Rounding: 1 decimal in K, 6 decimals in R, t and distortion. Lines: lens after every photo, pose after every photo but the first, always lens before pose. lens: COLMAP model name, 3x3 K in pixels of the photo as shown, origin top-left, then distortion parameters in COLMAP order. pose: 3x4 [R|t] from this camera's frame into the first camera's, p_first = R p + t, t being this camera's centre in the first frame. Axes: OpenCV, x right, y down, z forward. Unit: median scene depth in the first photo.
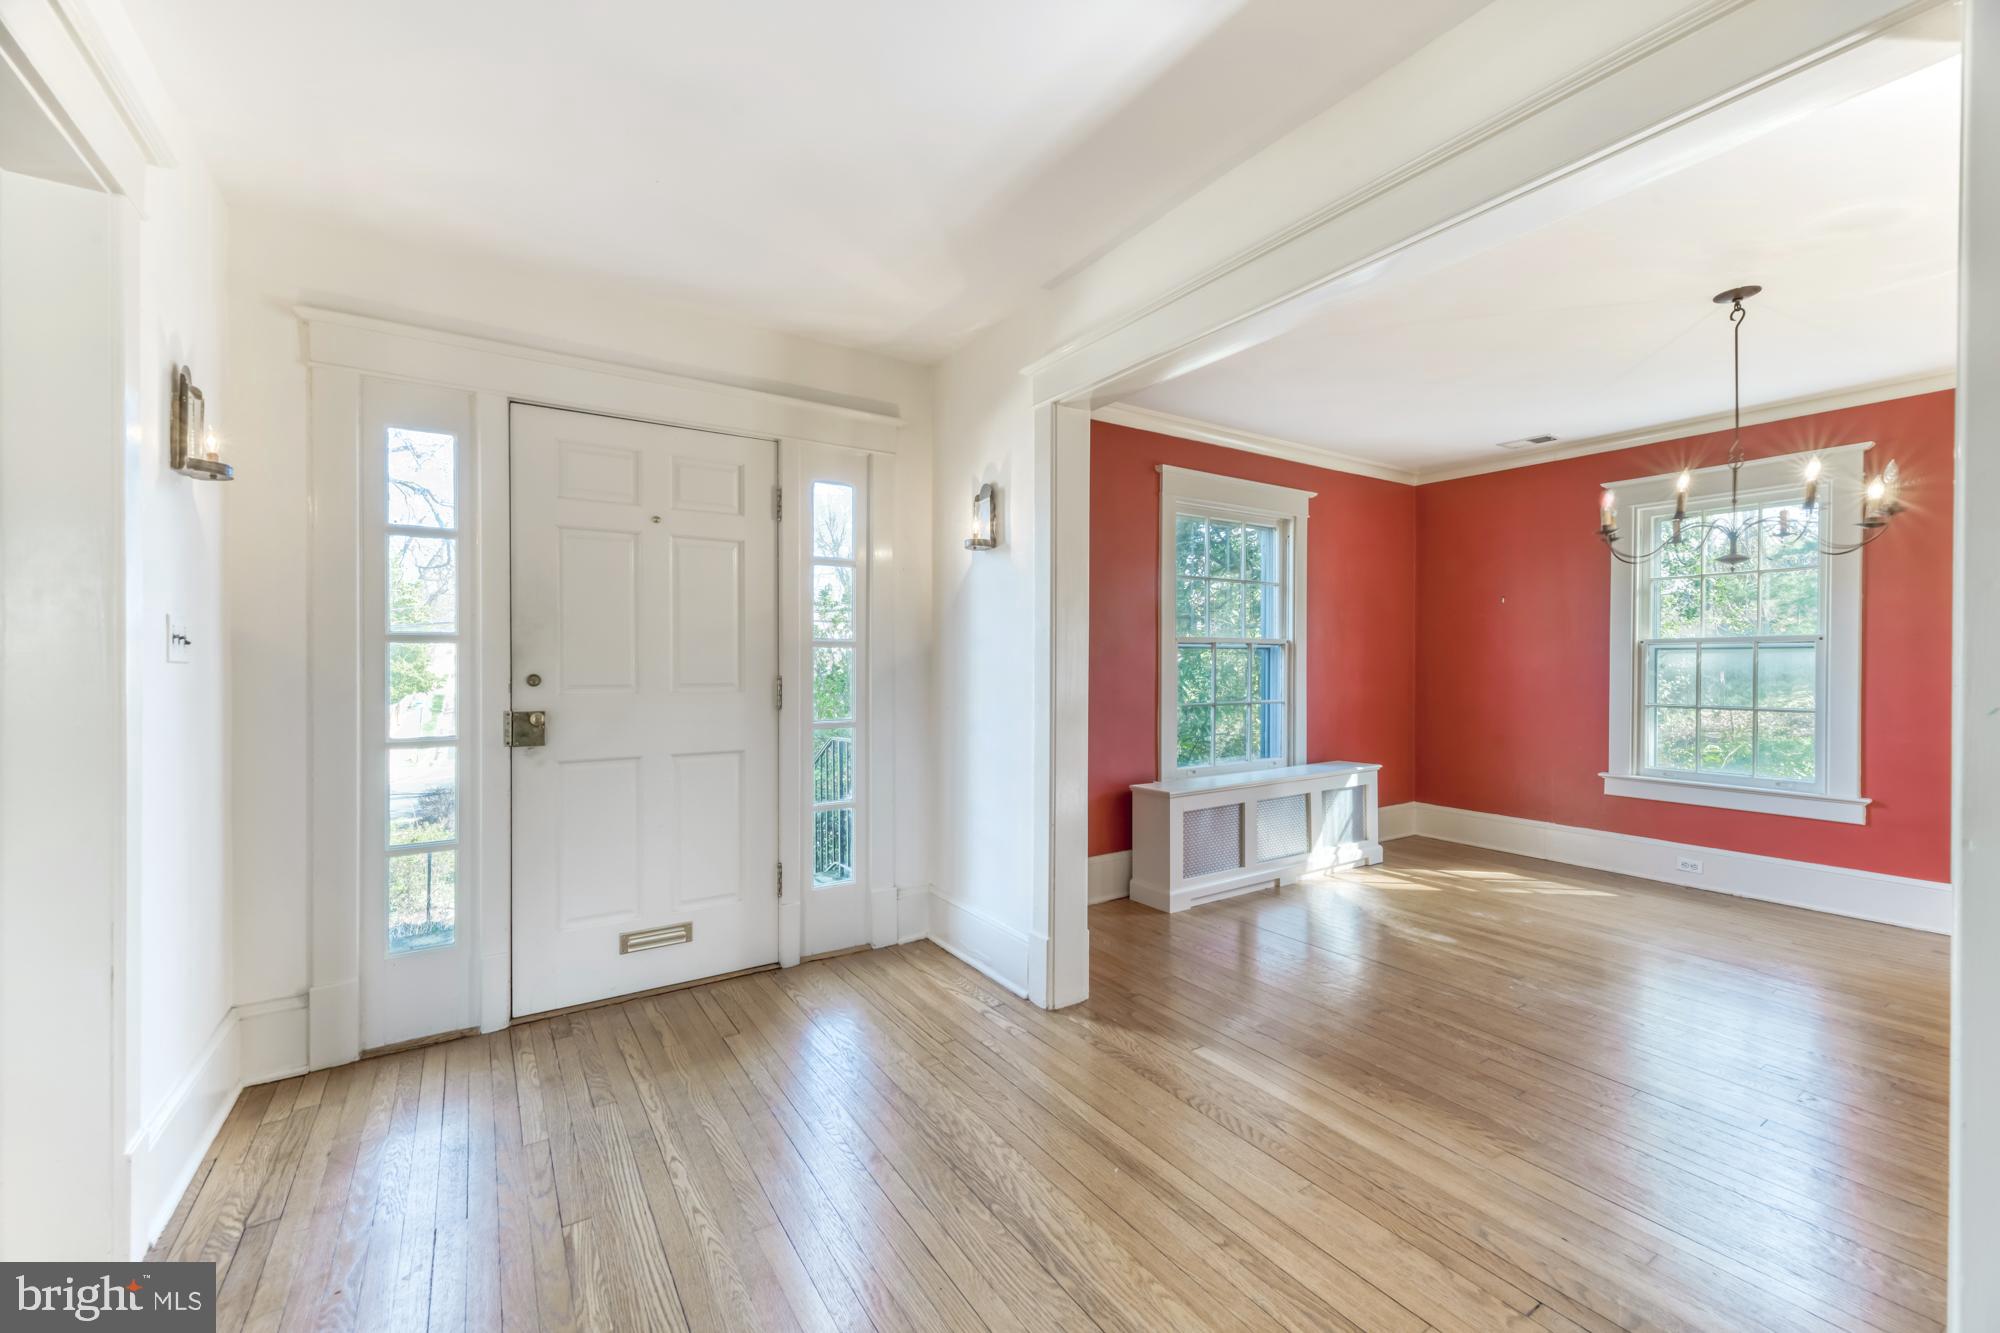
lens RADIAL K [[845.7, 0, 1007.3], [0, 845.7, 668.1], [0, 0, 1]] dist [0.011289, -0.000091]
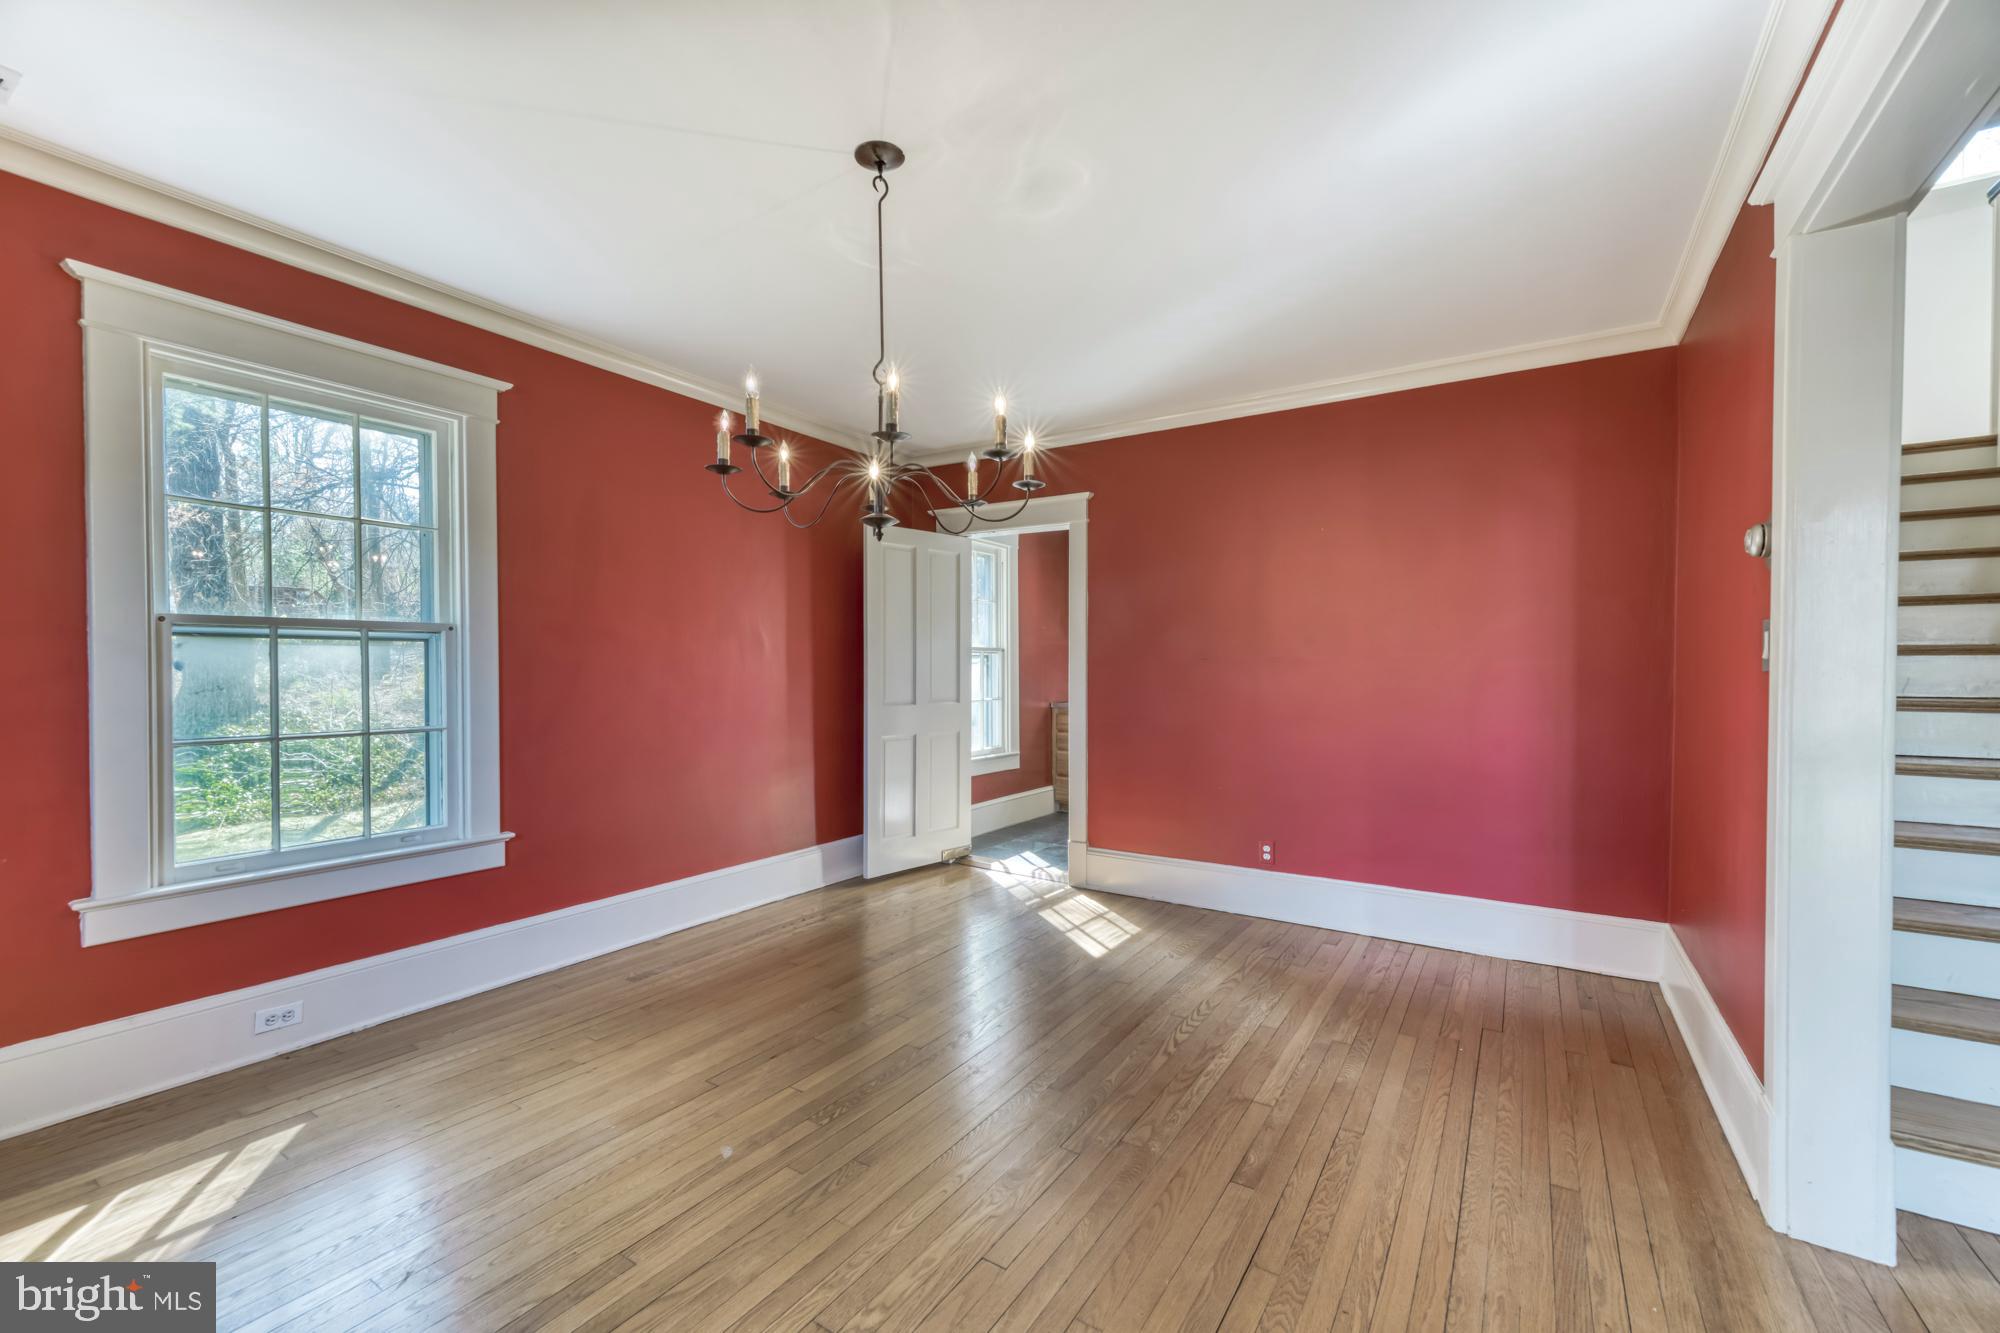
lens RADIAL K [[845.7, 0, 1007.3], [0, 845.7, 668.1], [0, 0, 1]] dist [0.011289, -0.000091]
pose [[-0.378604, -0.006523, 0.925536, 0.099562], [0.007212, 0.999924, 0.009997, -0.004578], [-0.925531, 0.010460, -0.378529, 0.858811]]
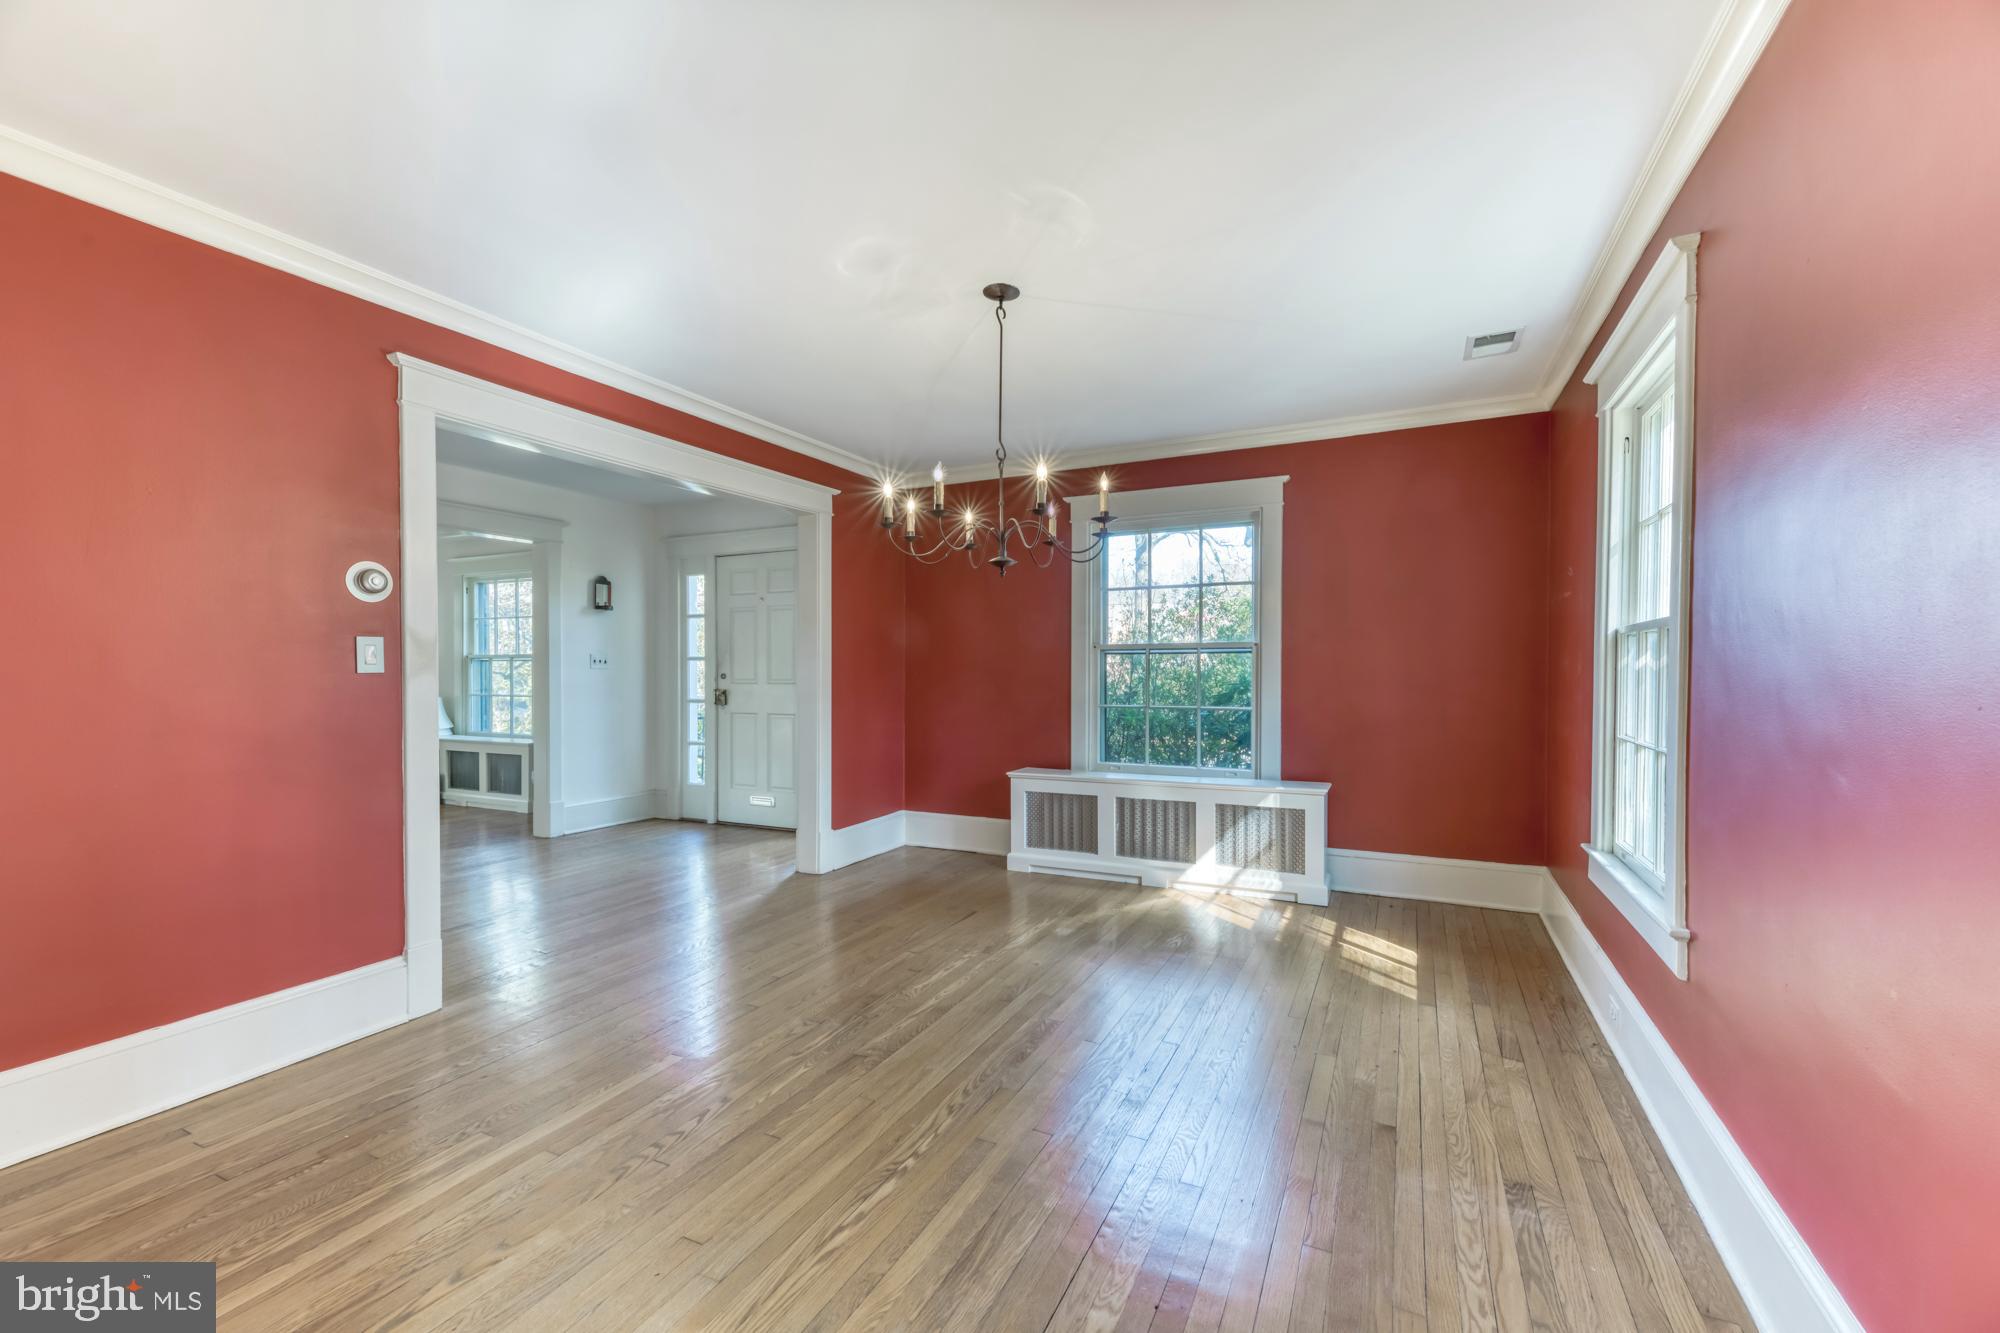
lens RADIAL K [[845.7, 0, 1007.3], [0, 845.7, 668.1], [0, 0, 1]] dist [0.011289, -0.000091]
pose [[0.476549, -0.002529, -0.879144, 1.253555], [-0.006167, 0.999962, -0.006219, 0.001166], [0.879126, 0.008385, 0.476516, 0.395045]]
